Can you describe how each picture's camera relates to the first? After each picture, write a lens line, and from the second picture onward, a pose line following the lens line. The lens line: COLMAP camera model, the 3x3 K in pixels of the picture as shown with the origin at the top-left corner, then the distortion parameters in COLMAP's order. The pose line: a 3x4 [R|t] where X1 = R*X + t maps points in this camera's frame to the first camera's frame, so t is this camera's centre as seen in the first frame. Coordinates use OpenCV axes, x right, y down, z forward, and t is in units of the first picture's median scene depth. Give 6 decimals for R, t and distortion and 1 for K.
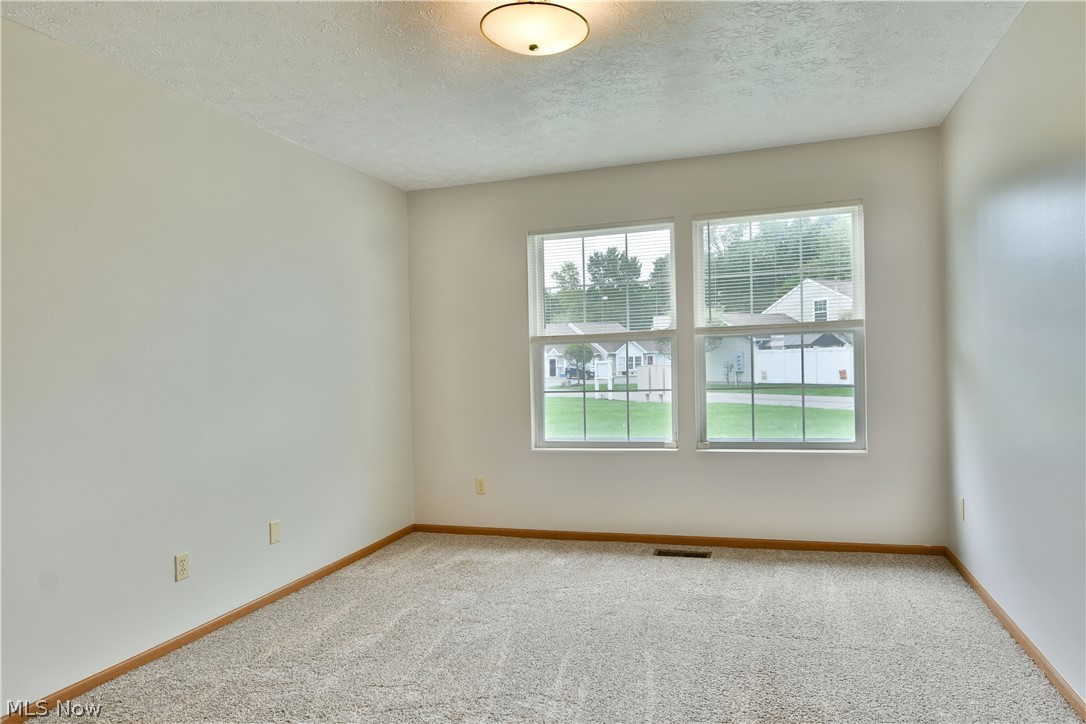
lens RADIAL K [[701.9, 0, 543.5], [0, 701.9, 369.8], [0, 0, 1]] dist [-0.021905, -0.000421]
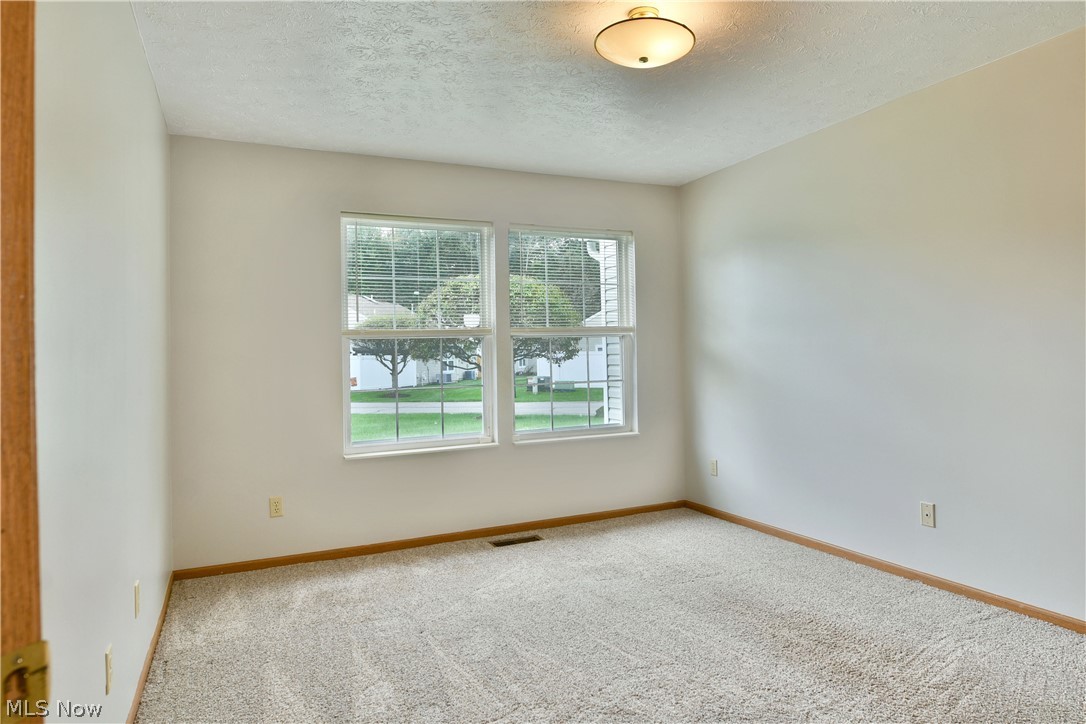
lens RADIAL K [[707.5, 0, 516.2], [0, 707.5, 355.6], [0, 0, 1]] dist [-0.015361, -0.001446]
pose [[0.712894, 0.022819, 0.700901, -0.552424], [0.010582, 0.999007, -0.043287, 0.030417], [-0.701192, 0.038276, 0.711944, 0.234494]]
